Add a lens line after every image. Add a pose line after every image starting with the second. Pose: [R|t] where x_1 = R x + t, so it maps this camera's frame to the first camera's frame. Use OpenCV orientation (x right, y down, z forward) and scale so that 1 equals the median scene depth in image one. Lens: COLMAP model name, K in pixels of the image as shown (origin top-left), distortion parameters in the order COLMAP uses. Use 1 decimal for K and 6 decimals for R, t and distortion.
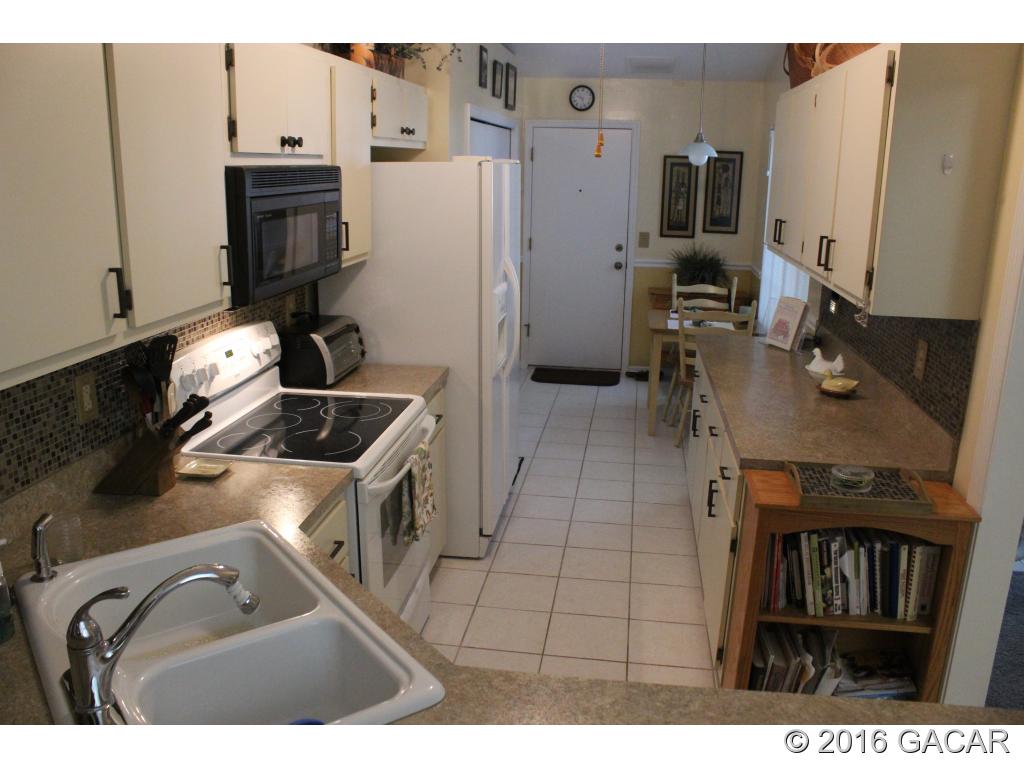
lens RADIAL K [[860.4, 0, 511.9], [0, 860.4, 385.6], [0, 0, 1]] dist [-0.048206, 0.004297]
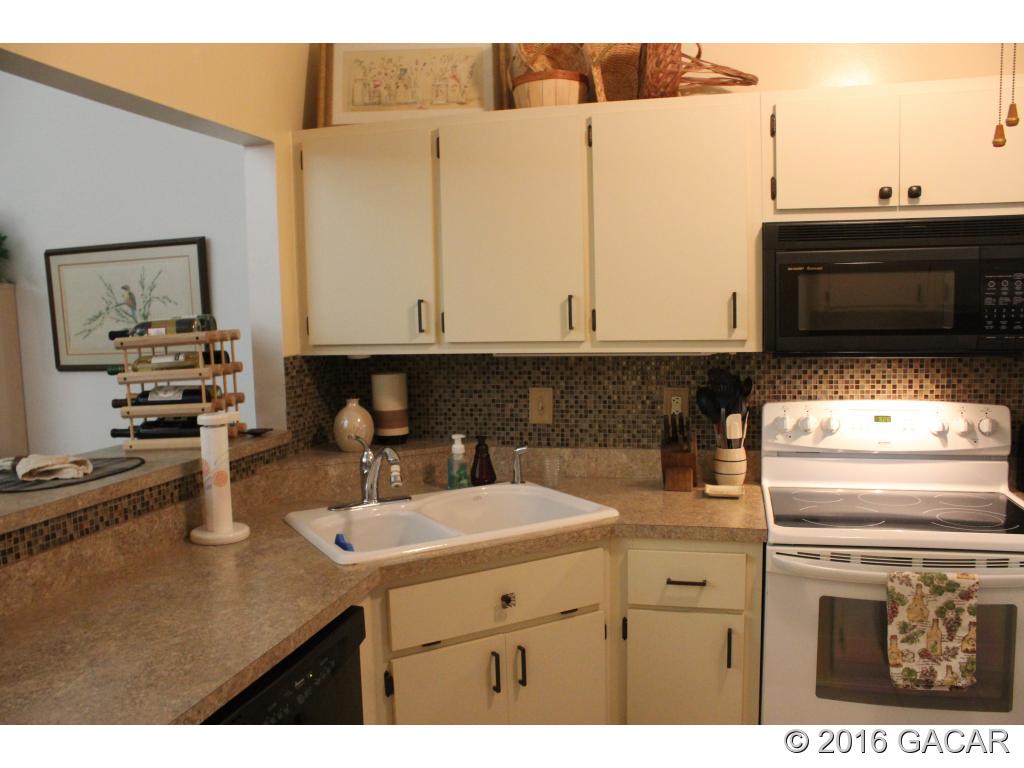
lens RADIAL K [[860.4, 0, 513.0], [0, 860.4, 383.1], [0, 0, 1]] dist [-0.048206, 0.004297]
pose [[-0.114940, 0.079946, -0.990150, 0.890295], [-0.233219, 0.966725, 0.105127, -0.107463], [0.965607, 0.243005, -0.092470, 0.927247]]
